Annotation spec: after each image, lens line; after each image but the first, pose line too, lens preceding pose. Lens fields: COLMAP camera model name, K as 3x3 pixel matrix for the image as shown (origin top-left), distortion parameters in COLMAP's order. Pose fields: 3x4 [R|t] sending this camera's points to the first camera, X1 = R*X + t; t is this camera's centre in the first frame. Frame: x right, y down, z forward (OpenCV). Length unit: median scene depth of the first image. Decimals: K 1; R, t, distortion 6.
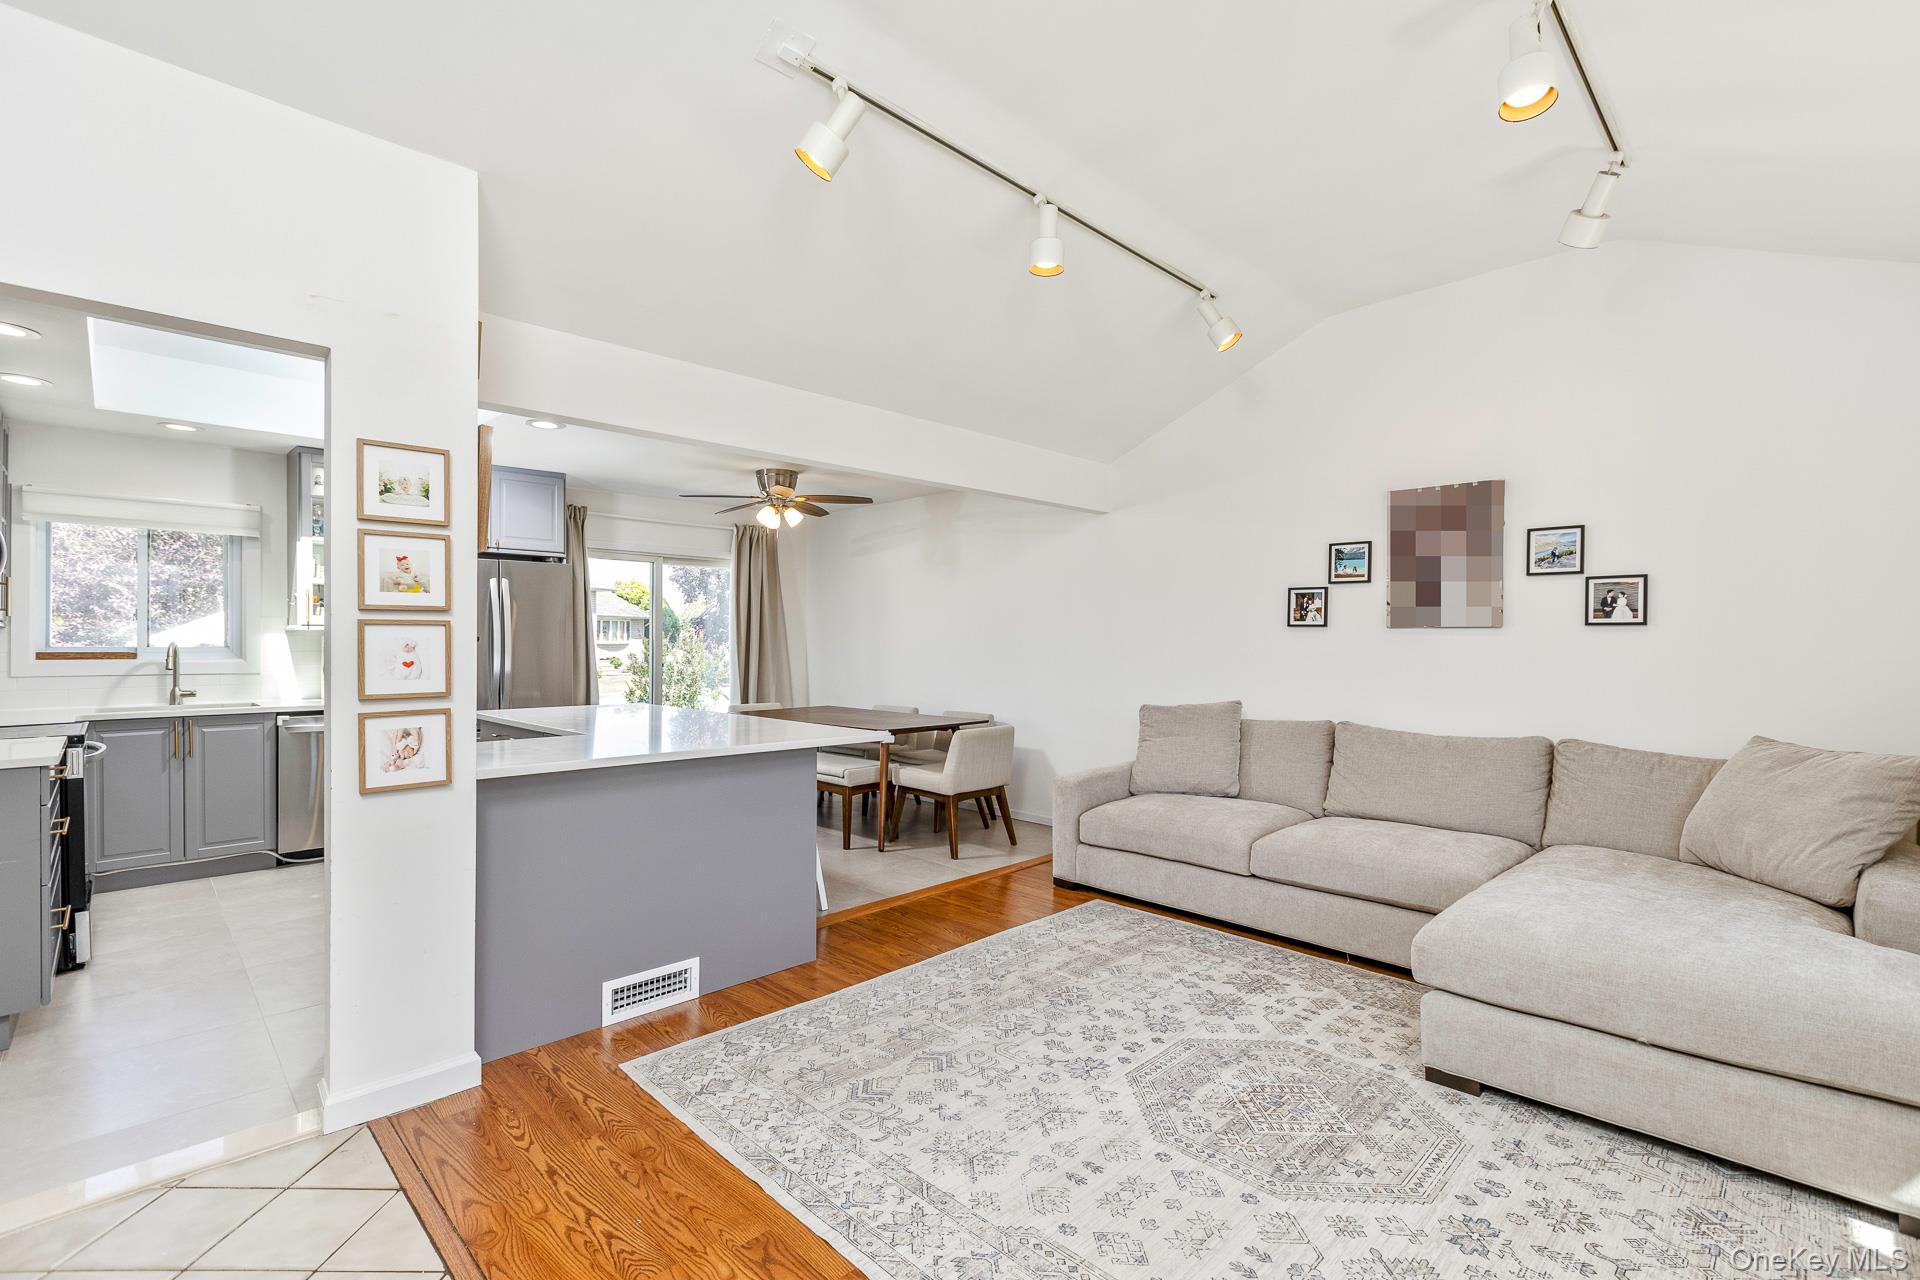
lens RADIAL K [[862.9, 0, 984.7], [0, 862.9, 643.5], [0, 0, 1]] dist [-0.009451, 0.002163]
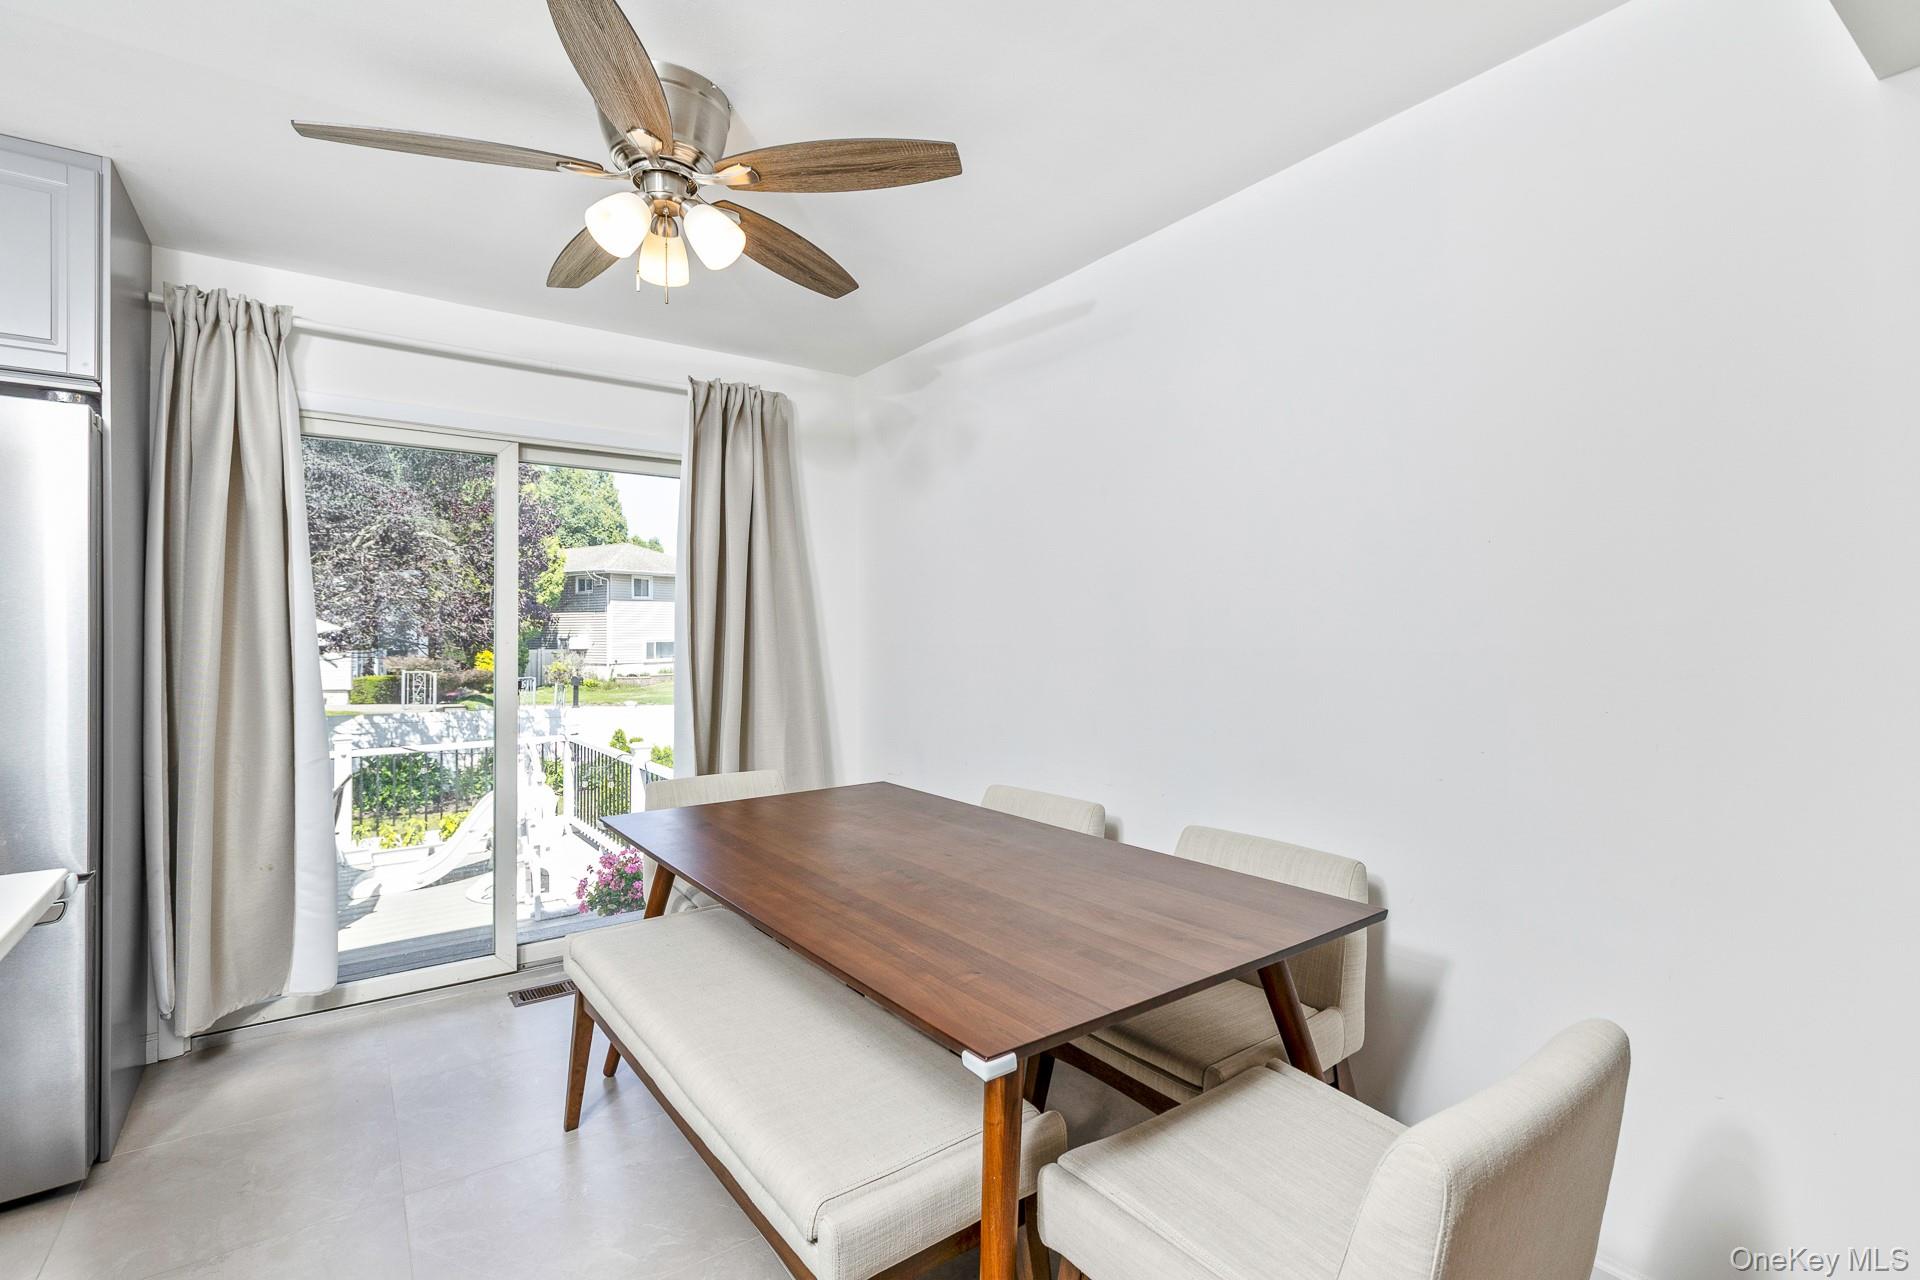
lens RADIAL K [[879.8, 0, 963.8], [0, 879.8, 624.9], [0, 0, 1]] dist [0.004994, -0.000492]
pose [[0.985558, -0.001440, -0.169330, -0.122127], [-0.000551, 0.999931, -0.011707, -0.003557], [0.169335, 0.011632, 0.985490, 1.098294]]
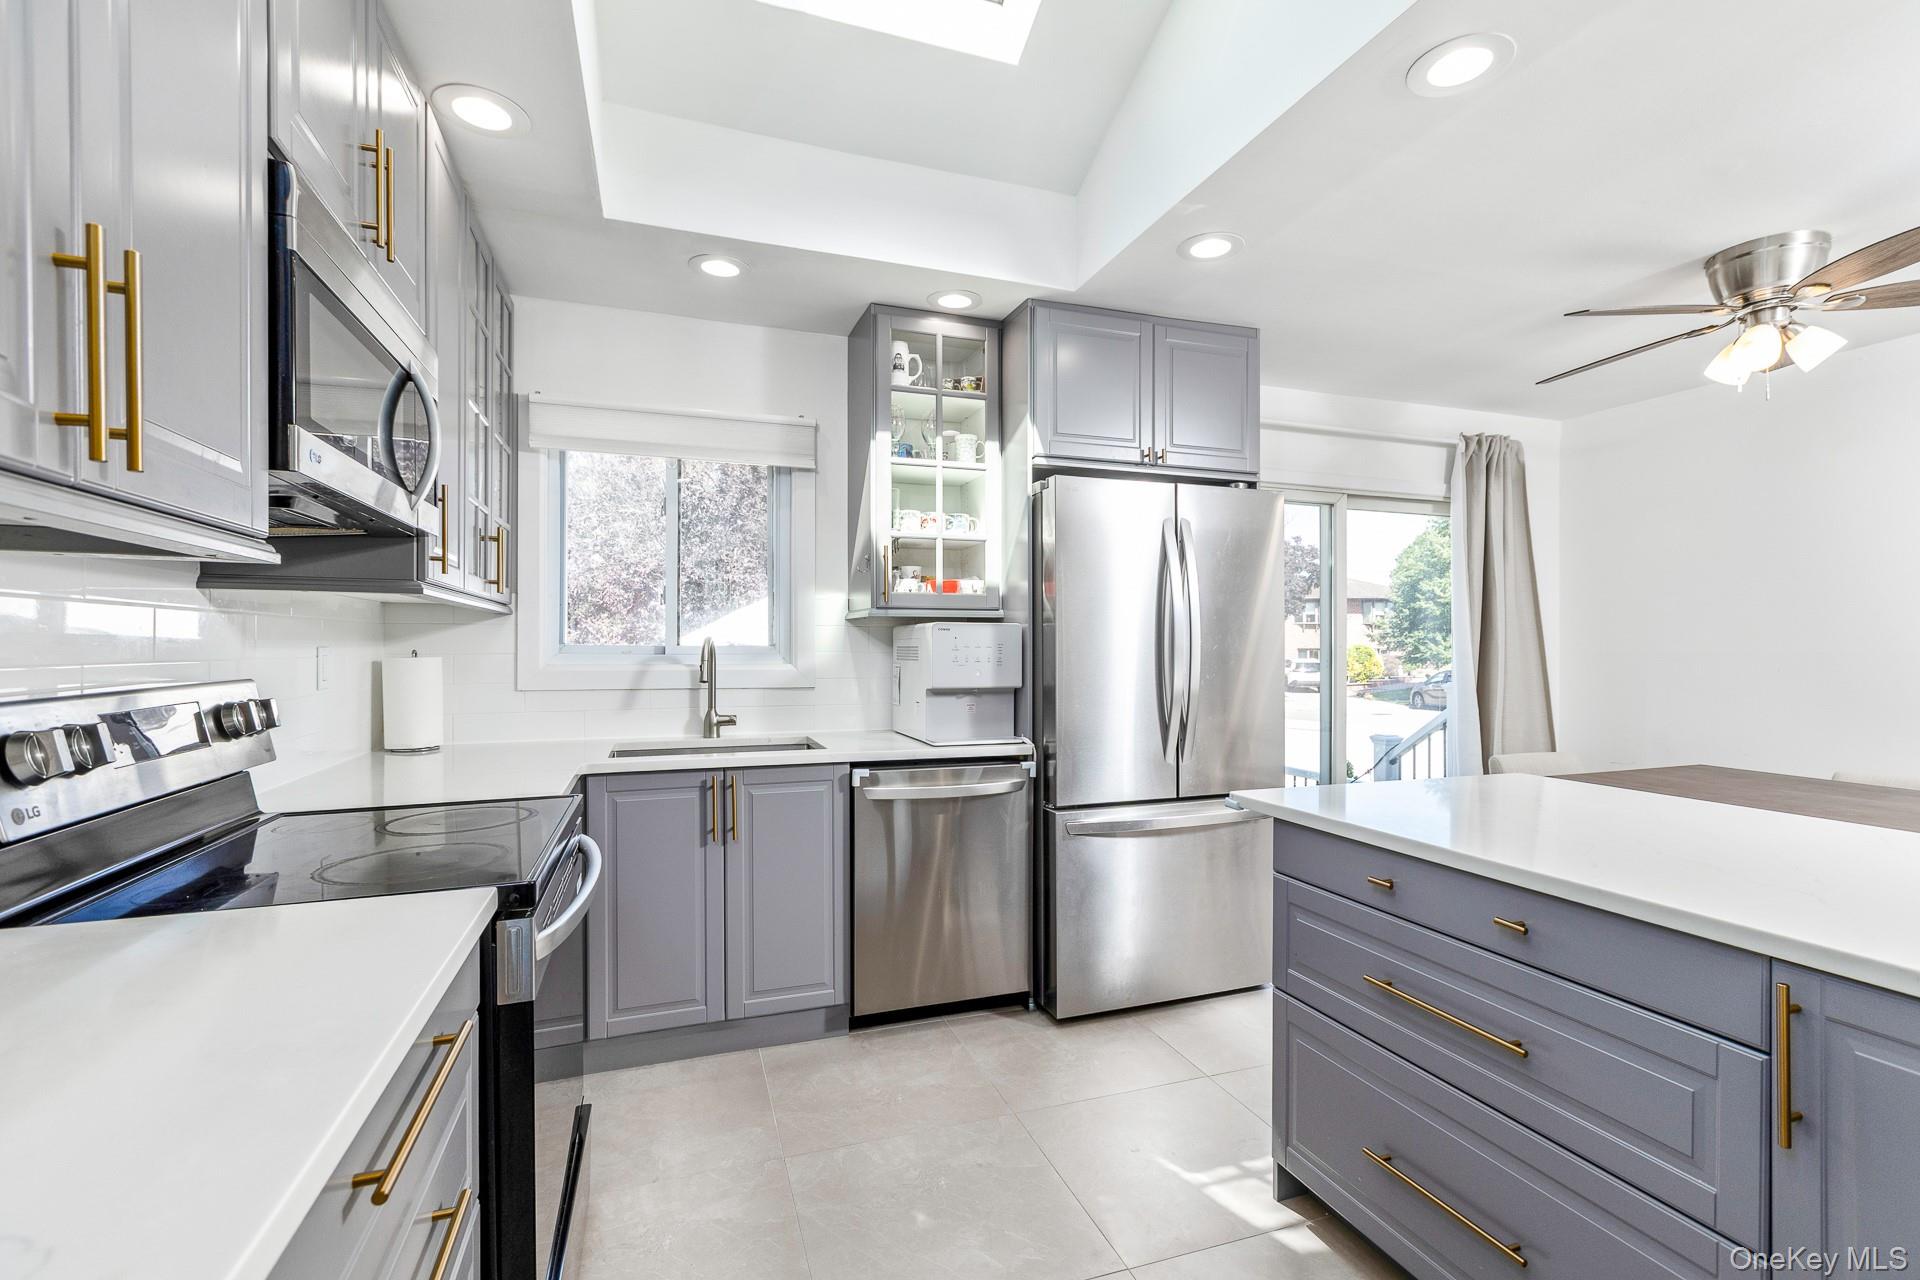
lens RADIAL K [[862.9, 0, 964.3], [0, 862.9, 642.2], [0, 0, 1]] dist [-0.009451, 0.002163]
pose [[0.896552, -0.001610, -0.442936, -0.642523], [-0.000711, 0.999987, -0.005075, 0.006018], [0.442938, 0.004865, 0.896539, 0.664992]]
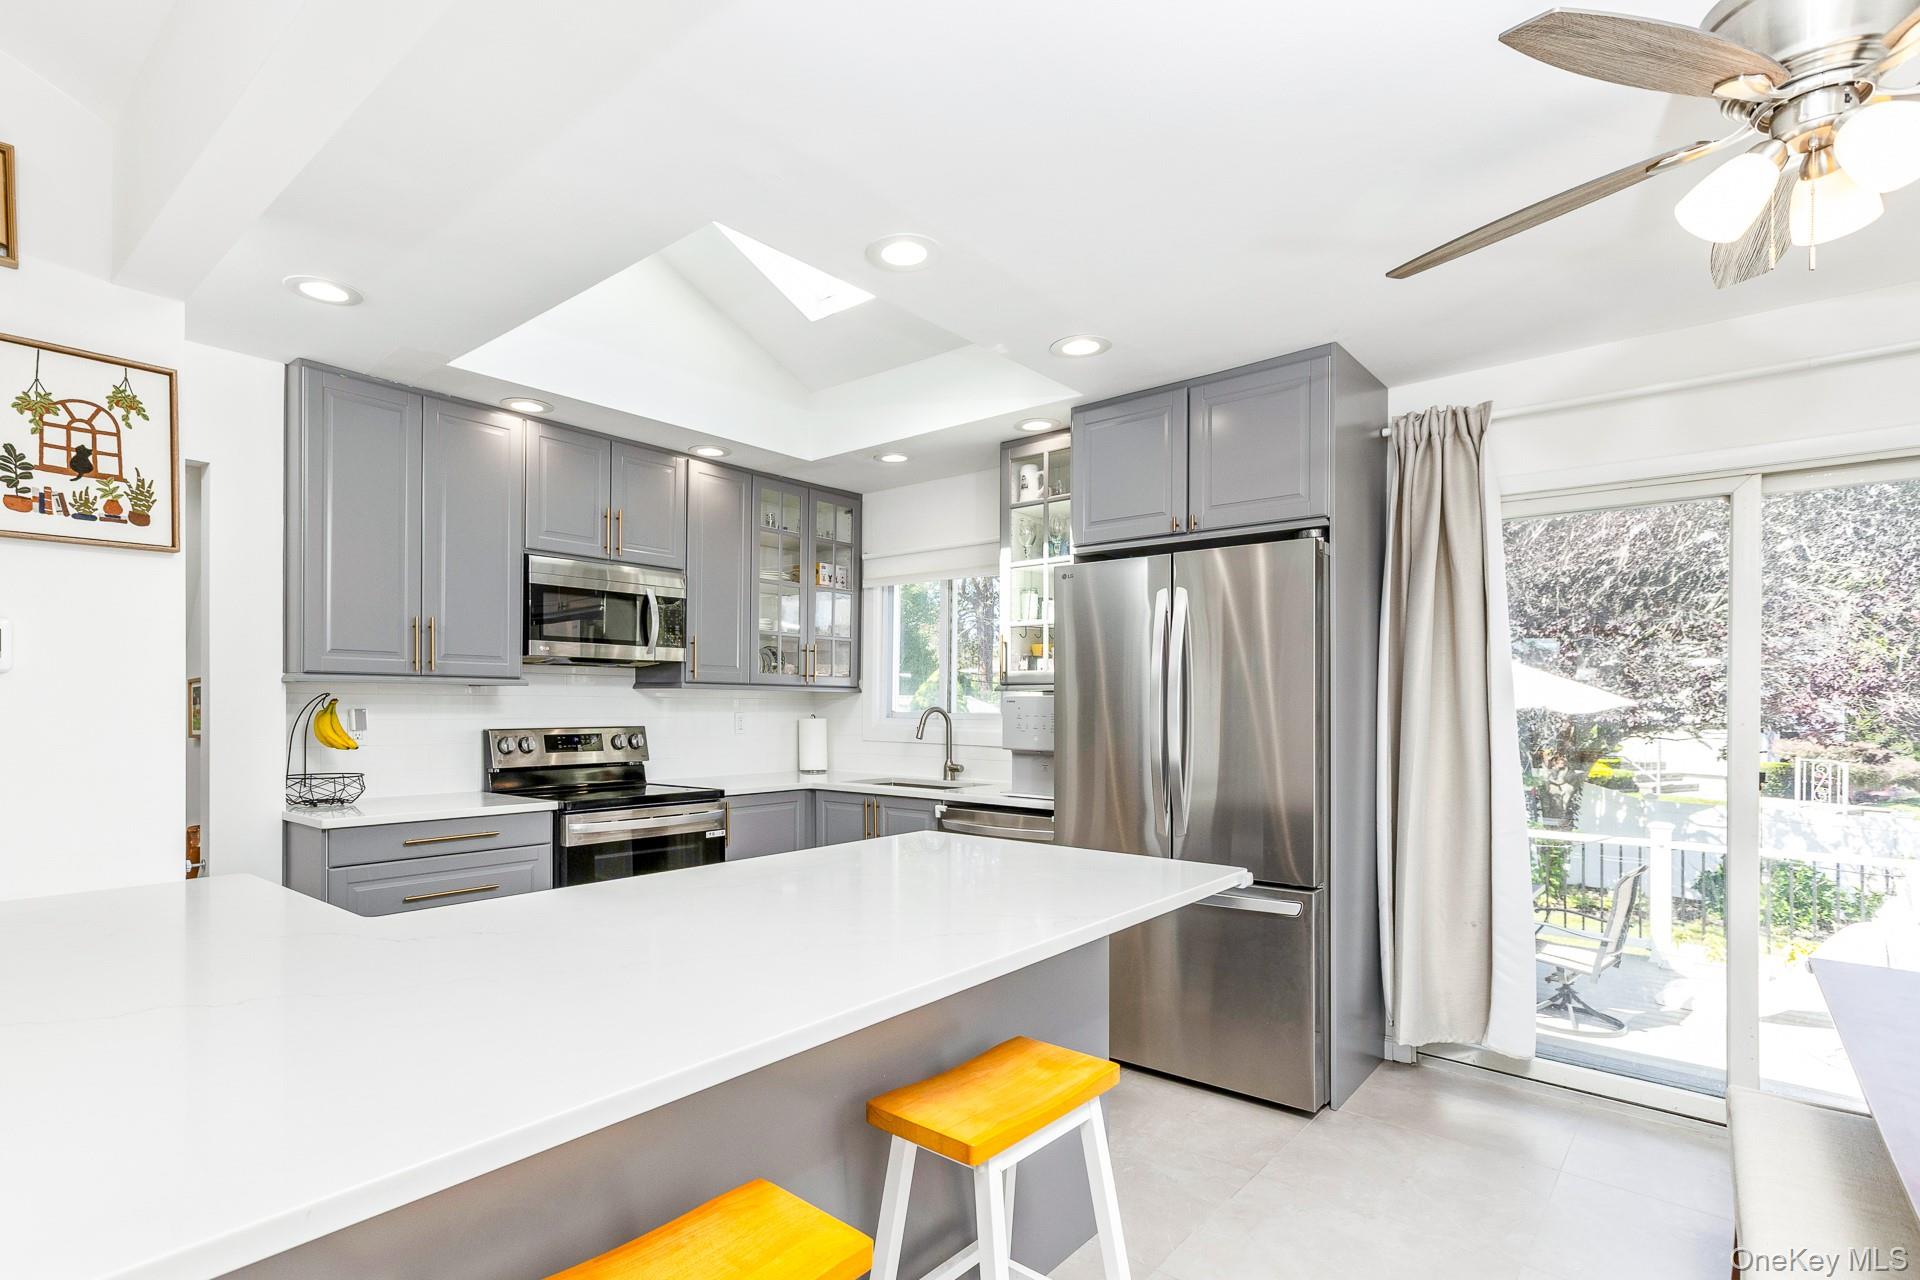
lens RADIAL K [[933.2, 0, 867.3], [0, 933.2, 715.9], [0, 0, 1]] dist [0.001148, -0.001786]
pose [[0.032292, 0.010144, -0.999427, 0.011289], [-0.007212, 0.999925, 0.009916, -0.002993], [0.999452, 0.006888, 0.032363, 1.150076]]
